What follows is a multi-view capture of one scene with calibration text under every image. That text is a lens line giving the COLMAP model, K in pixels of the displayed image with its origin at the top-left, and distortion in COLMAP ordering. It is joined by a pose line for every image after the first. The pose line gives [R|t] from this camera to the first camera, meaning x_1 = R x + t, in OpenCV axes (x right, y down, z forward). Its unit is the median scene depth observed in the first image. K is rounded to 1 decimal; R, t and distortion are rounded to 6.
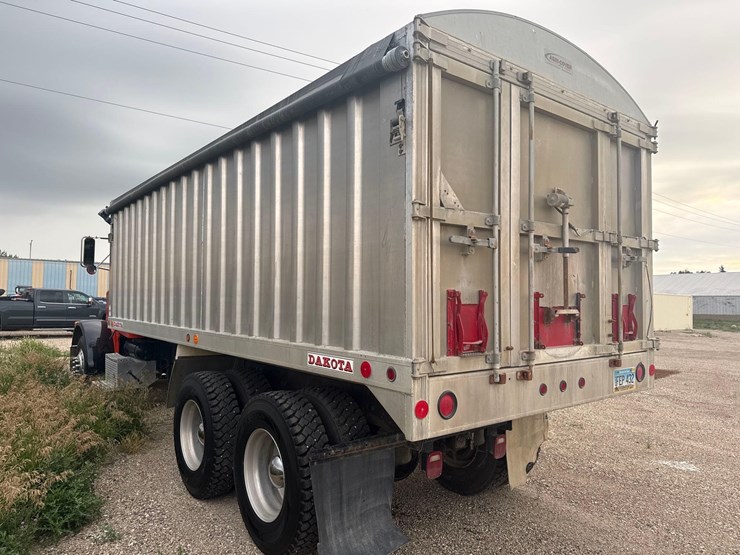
lens RADIAL K [[520.3, 0, 375.5], [0, 520.3, 277.8], [0, 0, 1]] dist [0.043623, -0.053357]
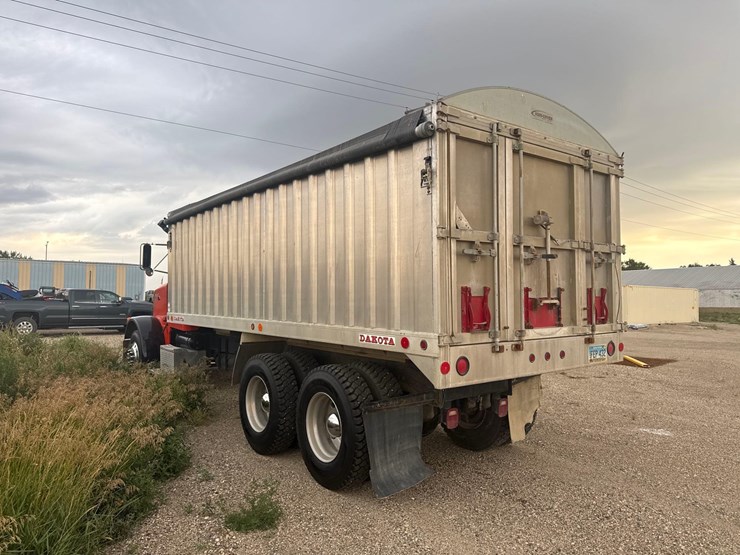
lens RADIAL K [[520.3, 0, 375.7], [0, 520.3, 274.6], [0, 0, 1]] dist [0.043623, -0.053357]
pose [[0.999785, -0.011237, -0.017432, -0.058290], [0.011225, 0.999937, -0.000811, -0.008510], [0.017440, 0.000615, 0.999848, -0.349749]]
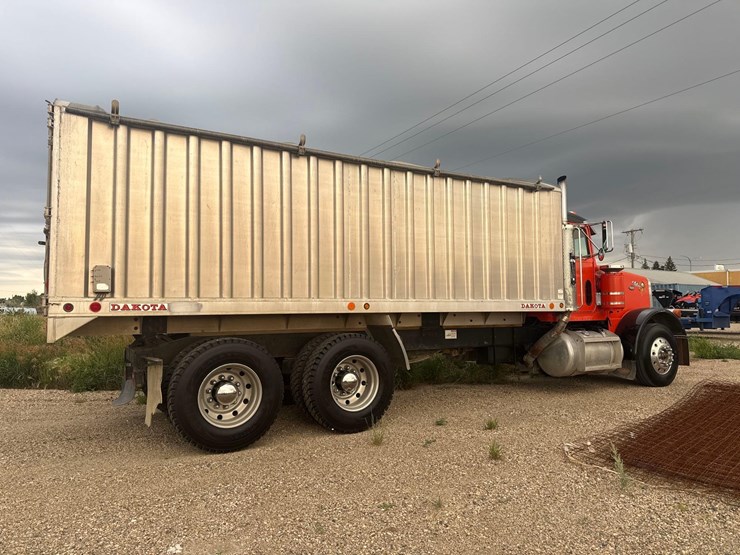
lens RADIAL K [[520.3, 0, 375.7], [0, 520.3, 283.3], [0, 0, 1]] dist [0.043623, -0.053357]
pose [[-0.138066, -0.054567, -0.988919, 1.826330], [0.038489, 0.997431, -0.060410, 0.214271], [0.989675, -0.046403, -0.135611, 2.197298]]
